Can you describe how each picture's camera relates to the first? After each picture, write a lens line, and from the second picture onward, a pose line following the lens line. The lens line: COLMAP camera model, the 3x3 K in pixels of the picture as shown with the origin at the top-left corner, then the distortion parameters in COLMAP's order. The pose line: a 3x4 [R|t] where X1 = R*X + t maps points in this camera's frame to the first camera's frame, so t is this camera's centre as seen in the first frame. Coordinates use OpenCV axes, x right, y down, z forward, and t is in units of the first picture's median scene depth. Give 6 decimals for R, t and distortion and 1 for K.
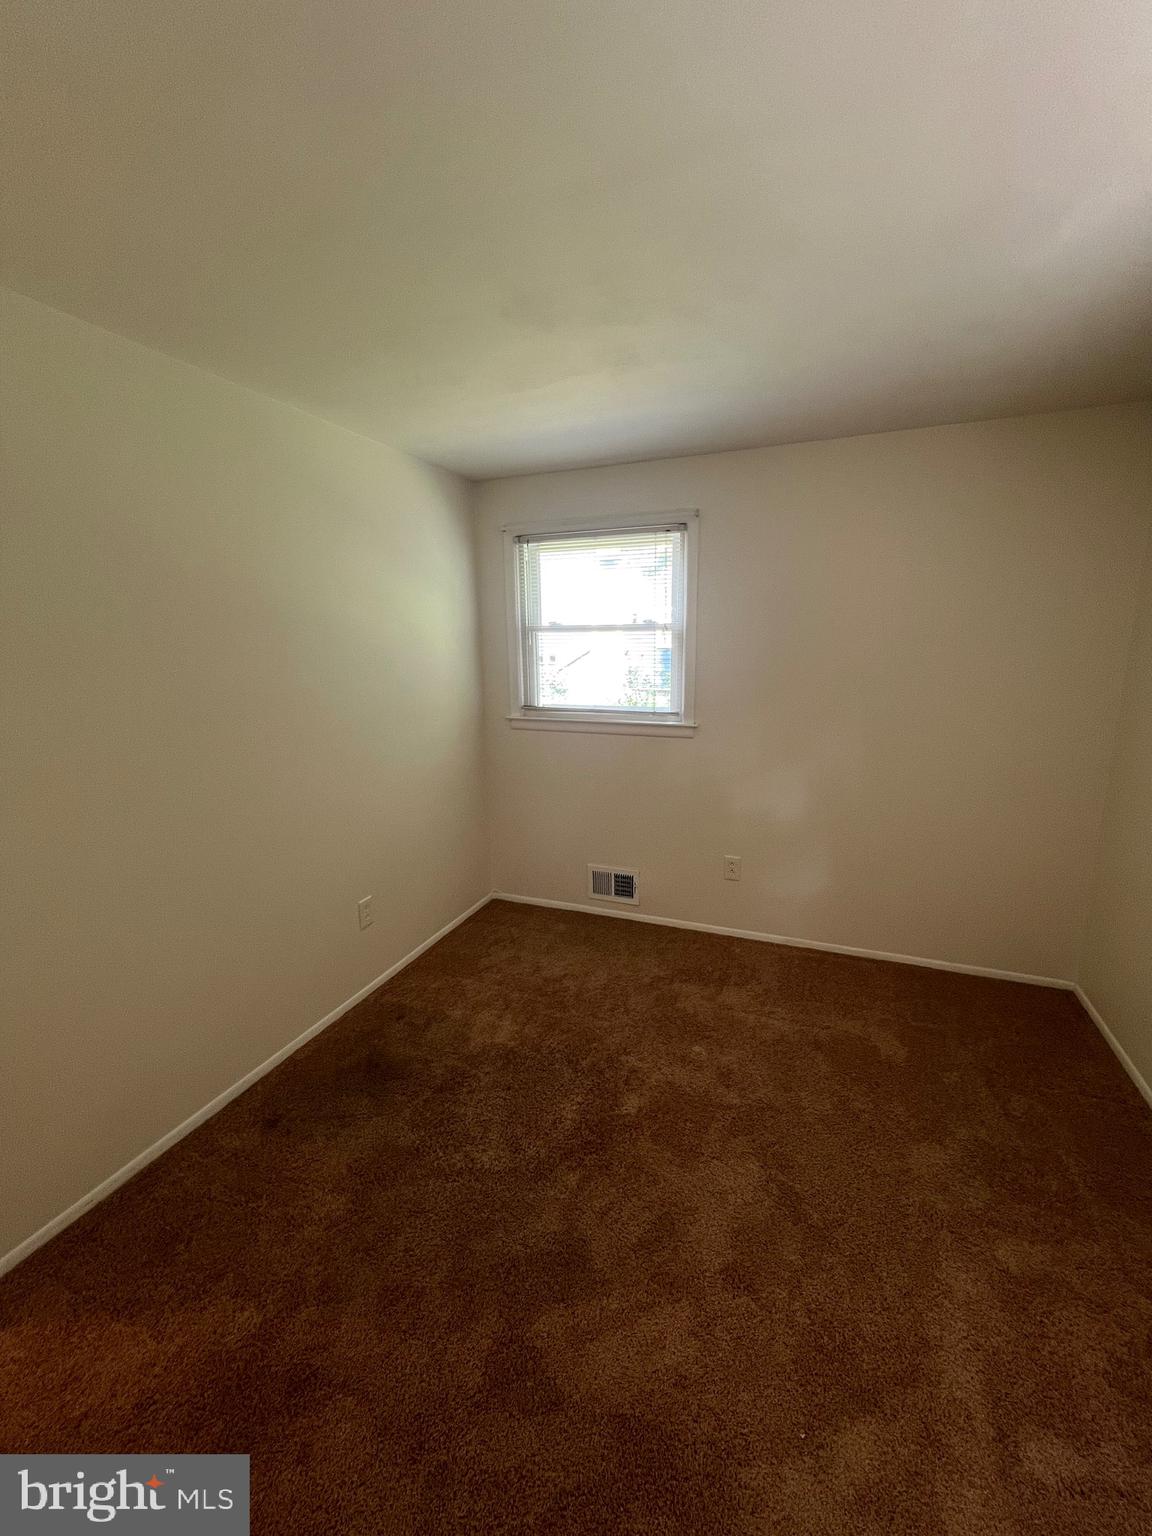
lens RADIAL K [[621.3, 0, 601.3], [0, 621.3, 764.4], [0, 0, 1]] dist [0.001218, 0.000593]
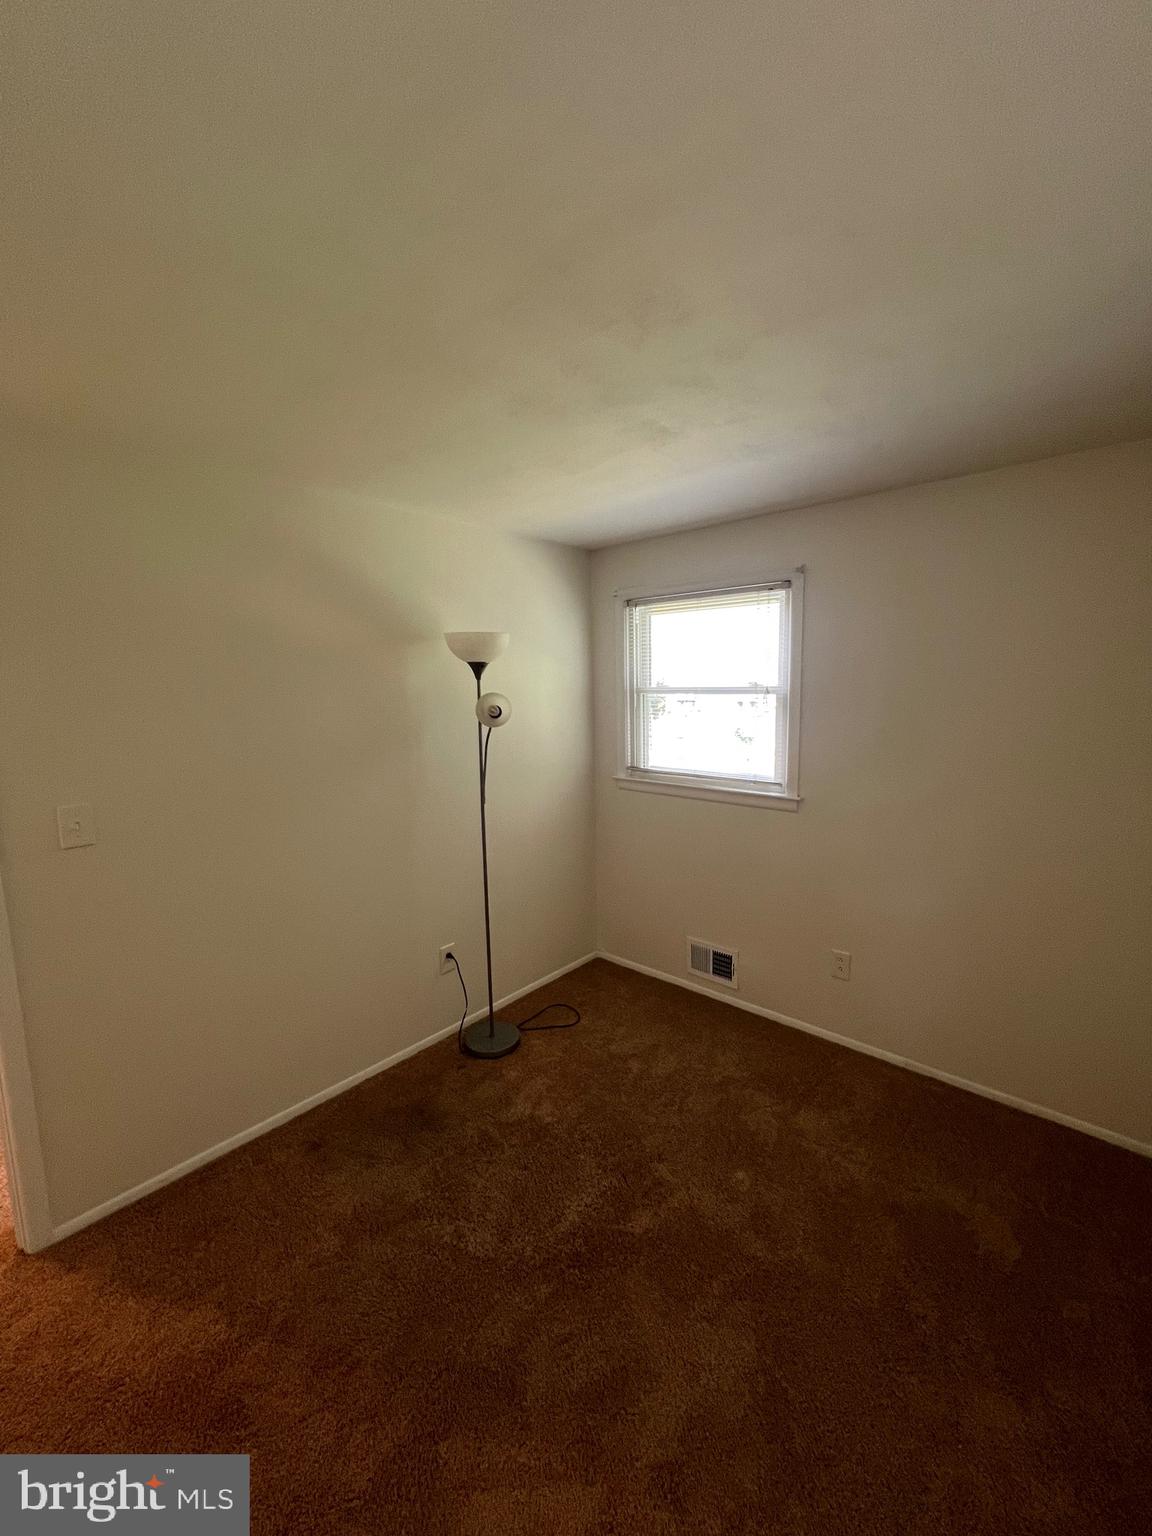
lens RADIAL K [[621.3, 0, 579.4], [0, 621.3, 771.4], [0, 0, 1]] dist [0.001218, 0.000593]
pose [[0.940438, 0.043673, -0.337147, 0.162679], [-0.063743, 0.996778, -0.048686, -0.040392], [0.333935, 0.067277, 0.940192, 0.048057]]
